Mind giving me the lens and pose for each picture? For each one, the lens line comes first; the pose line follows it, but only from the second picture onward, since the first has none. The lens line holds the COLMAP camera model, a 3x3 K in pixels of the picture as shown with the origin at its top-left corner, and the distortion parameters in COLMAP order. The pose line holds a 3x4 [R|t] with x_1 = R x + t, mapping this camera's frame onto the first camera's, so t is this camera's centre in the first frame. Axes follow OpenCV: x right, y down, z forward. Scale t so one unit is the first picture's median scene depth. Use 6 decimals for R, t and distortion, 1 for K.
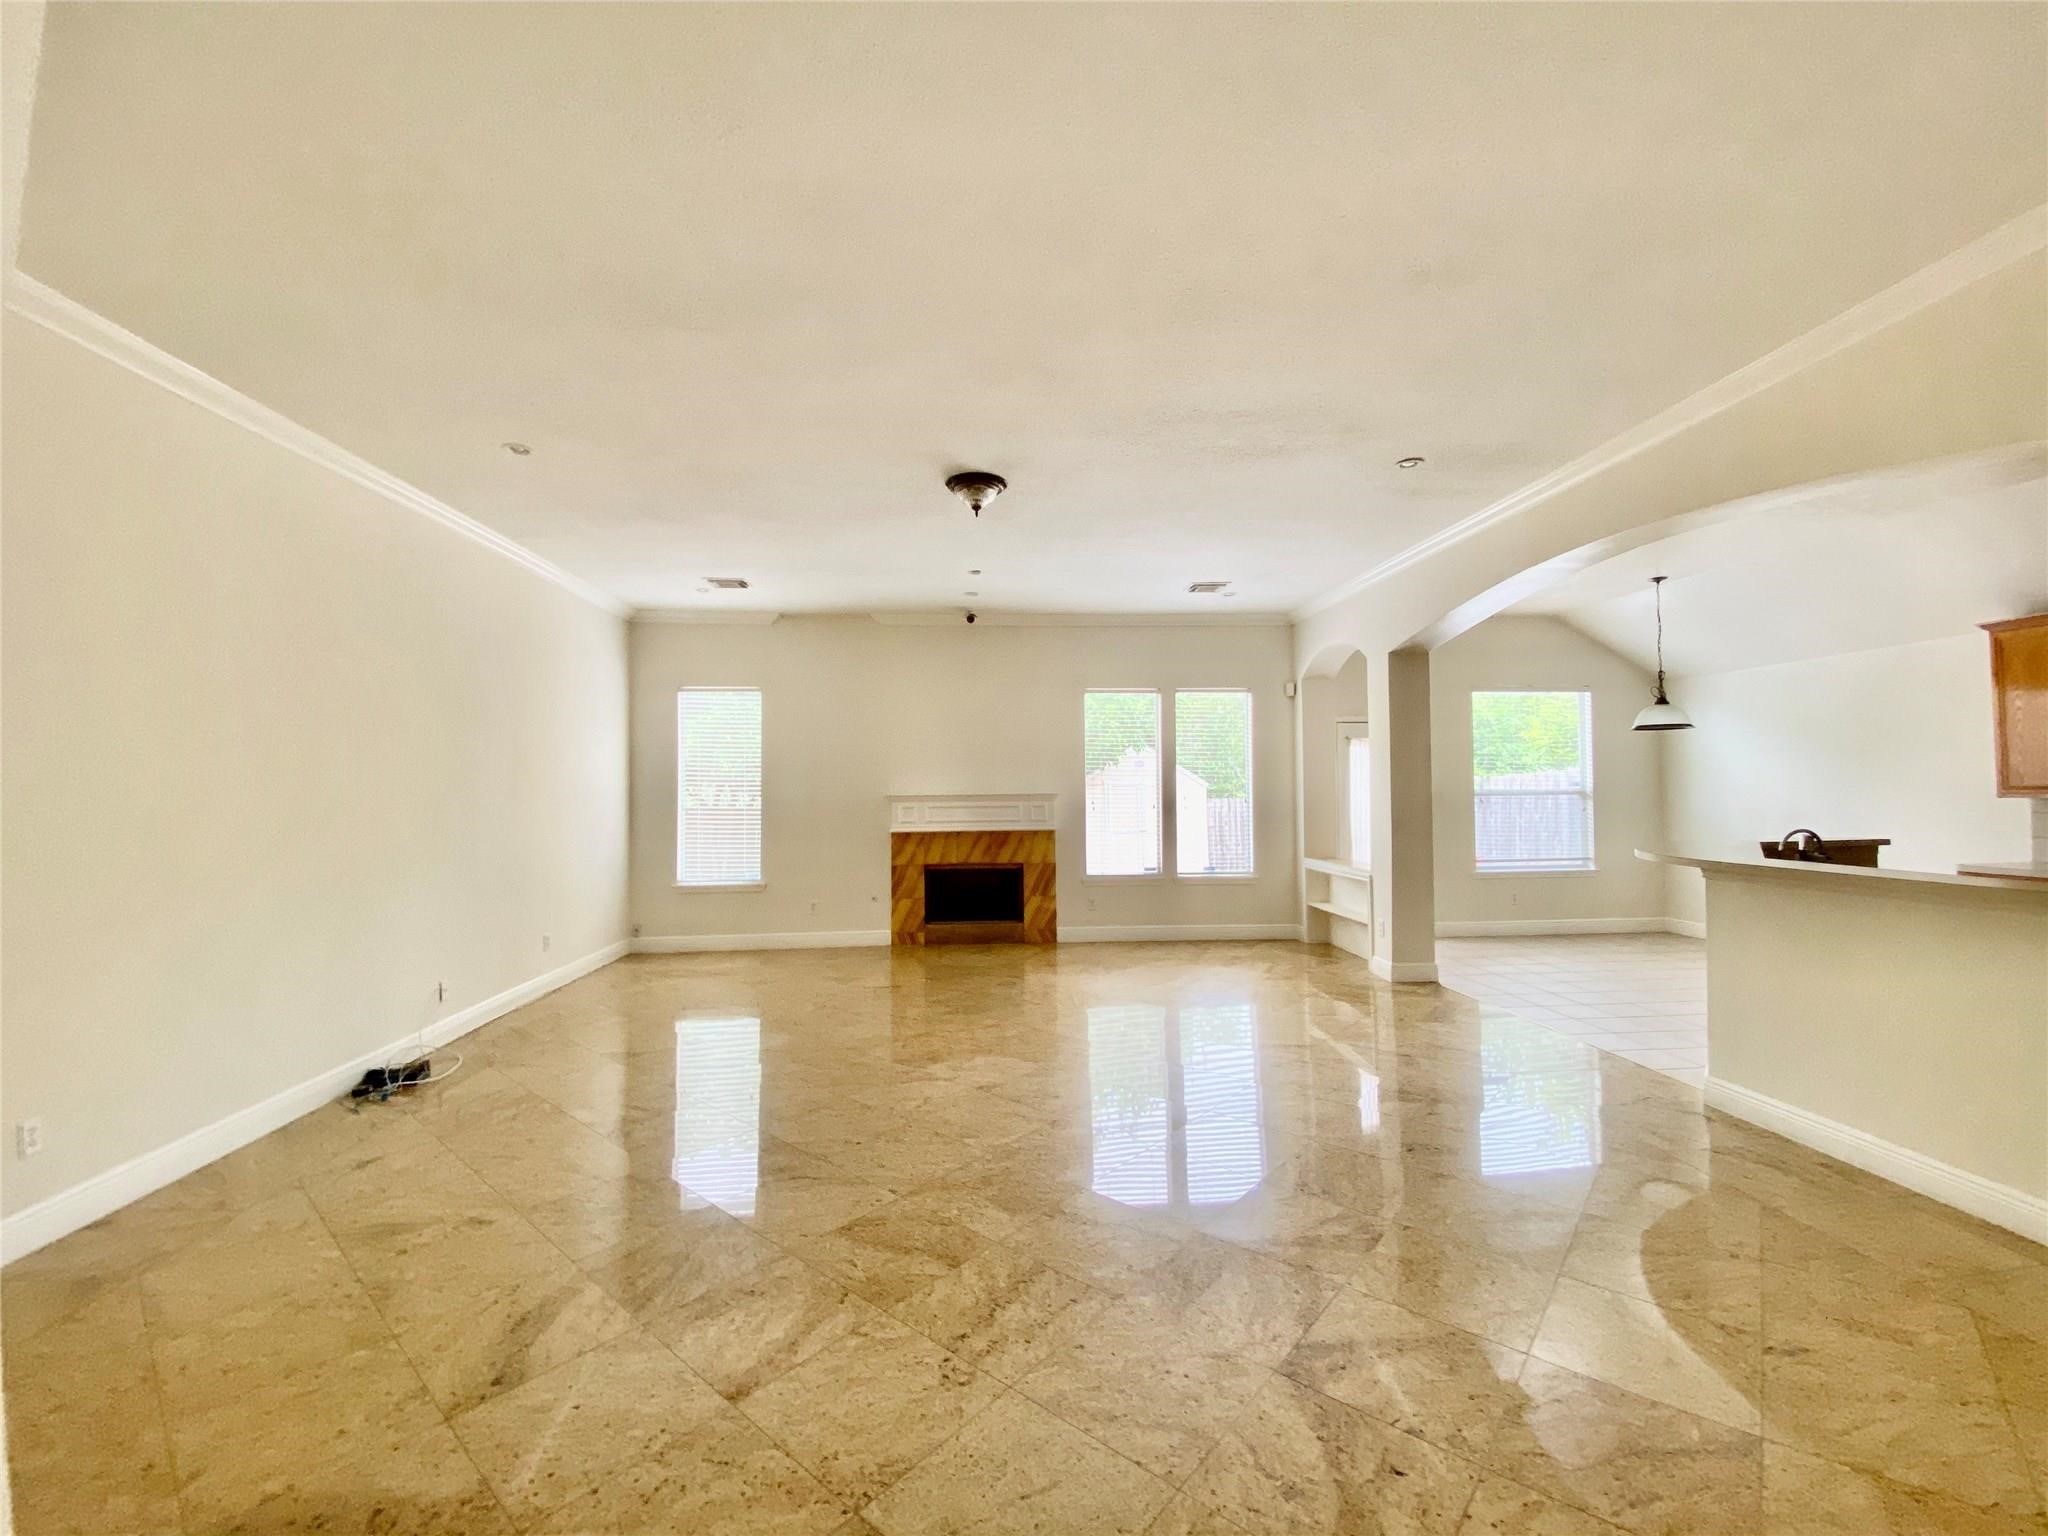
lens RADIAL K [[827.0, 0, 1015.7], [0, 827.0, 761.8], [0, 0, 1]] dist [0.025119, -0.023271]
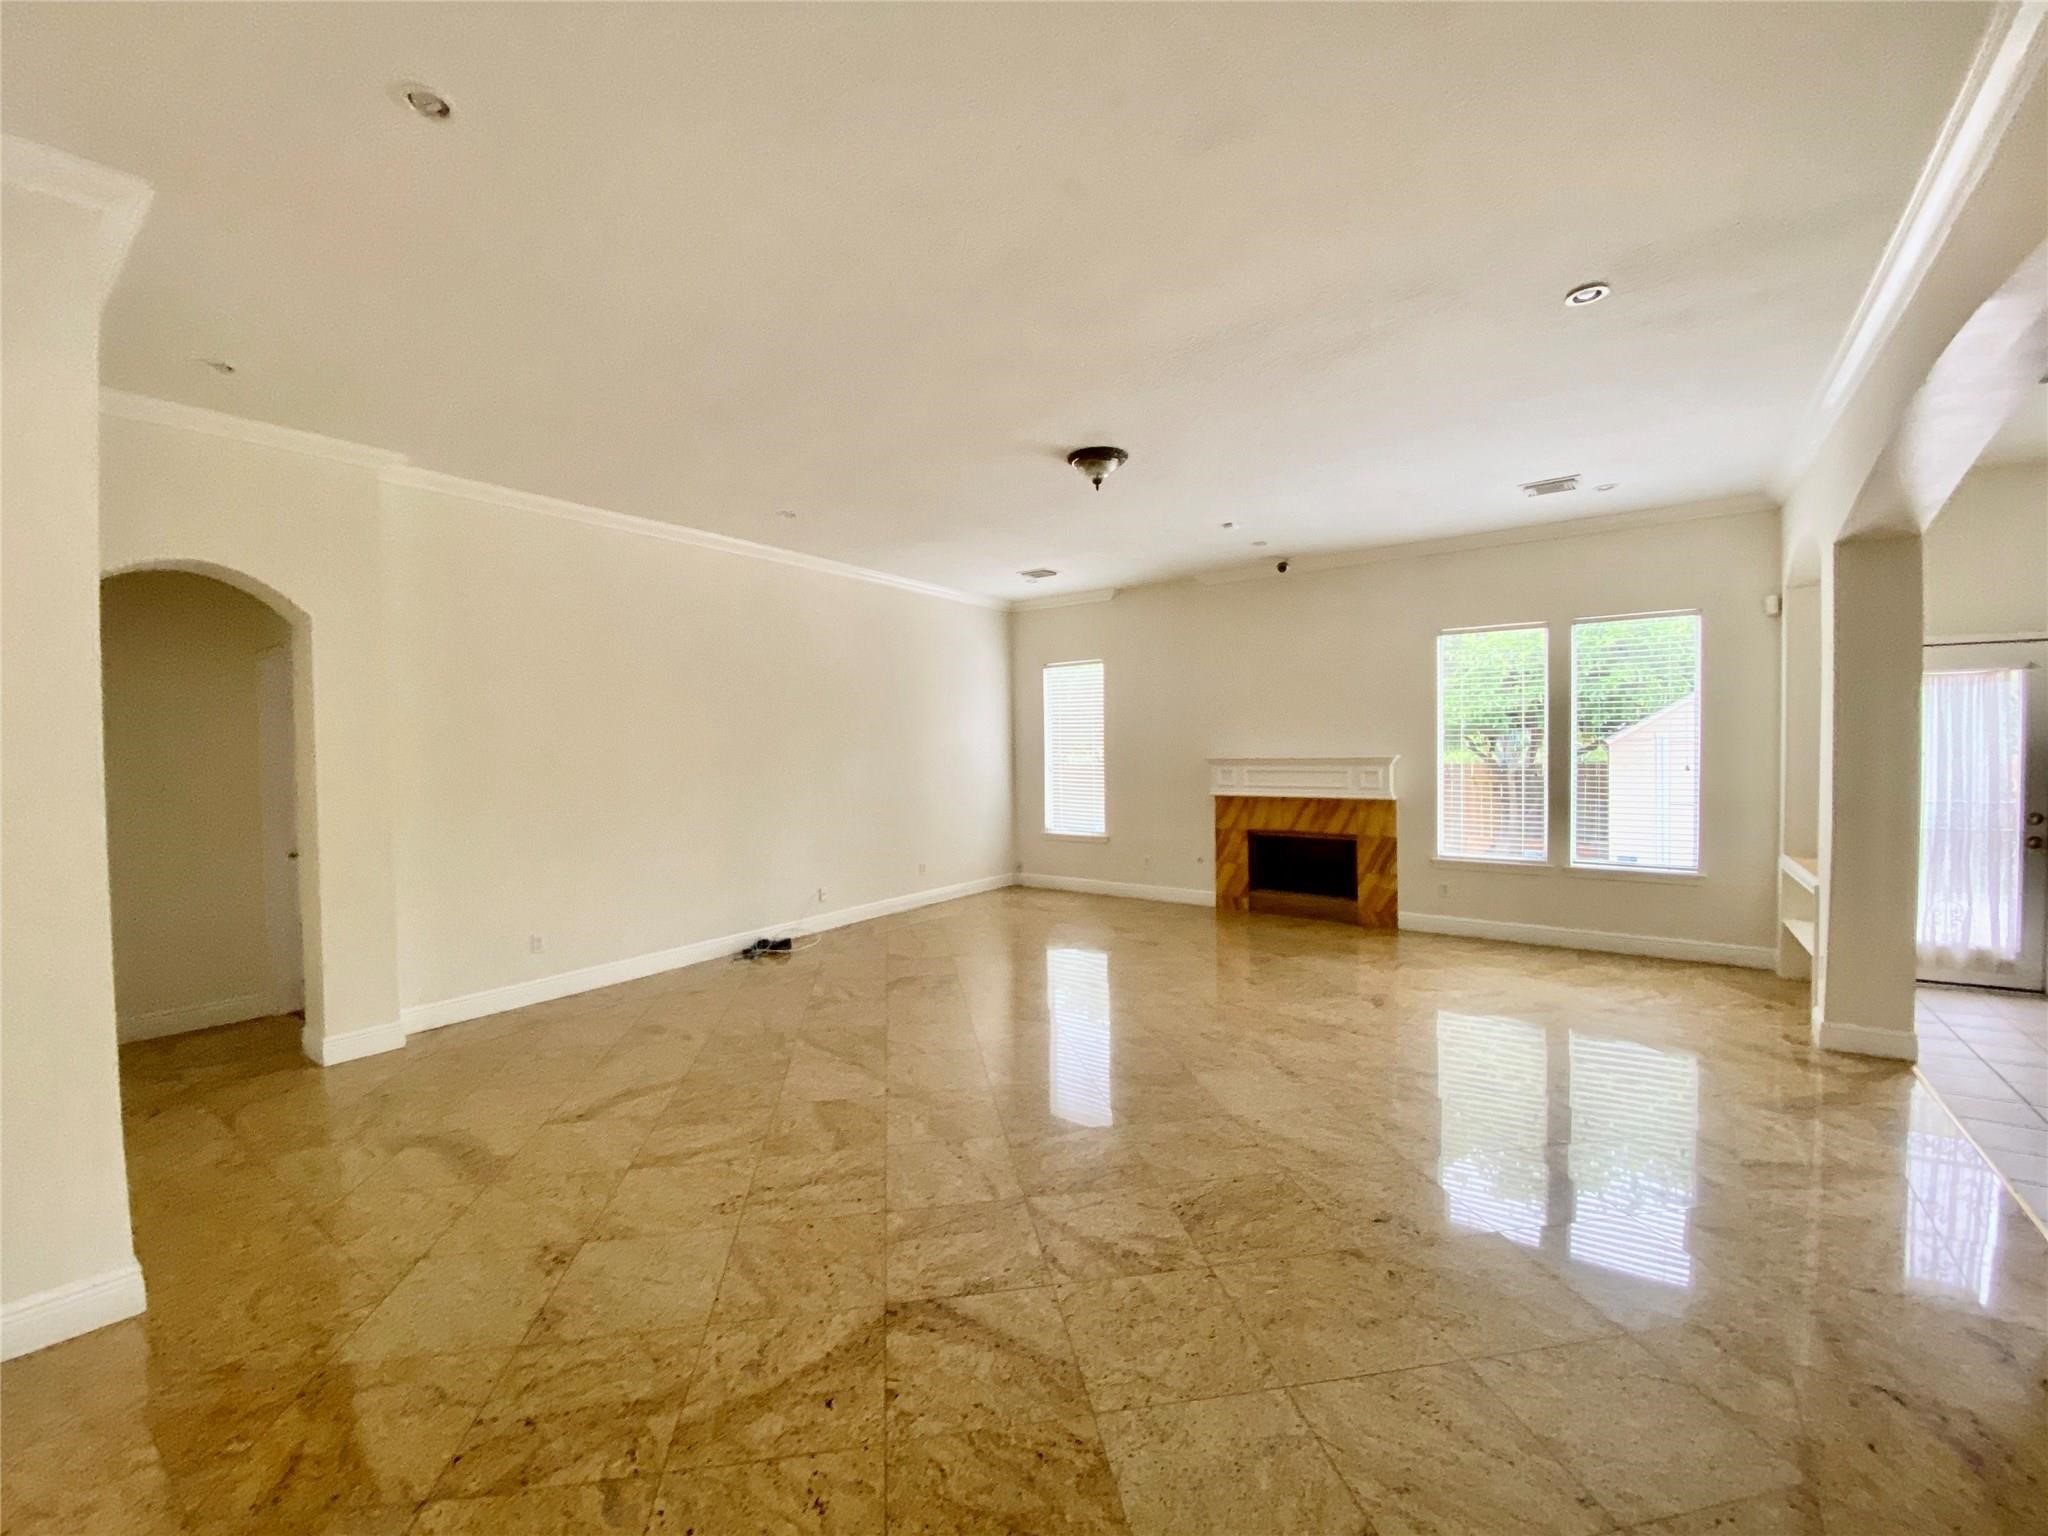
lens RADIAL K [[829.3, 0, 1014.7], [0, 829.3, 764.0], [0, 0, 1]] dist [0.017730, -0.019609]
pose [[0.767221, 0.011615, -0.641277, 0.304999], [0.026658, 0.998395, 0.049976, -0.009227], [0.640828, -0.055438, 0.765680, 0.080862]]
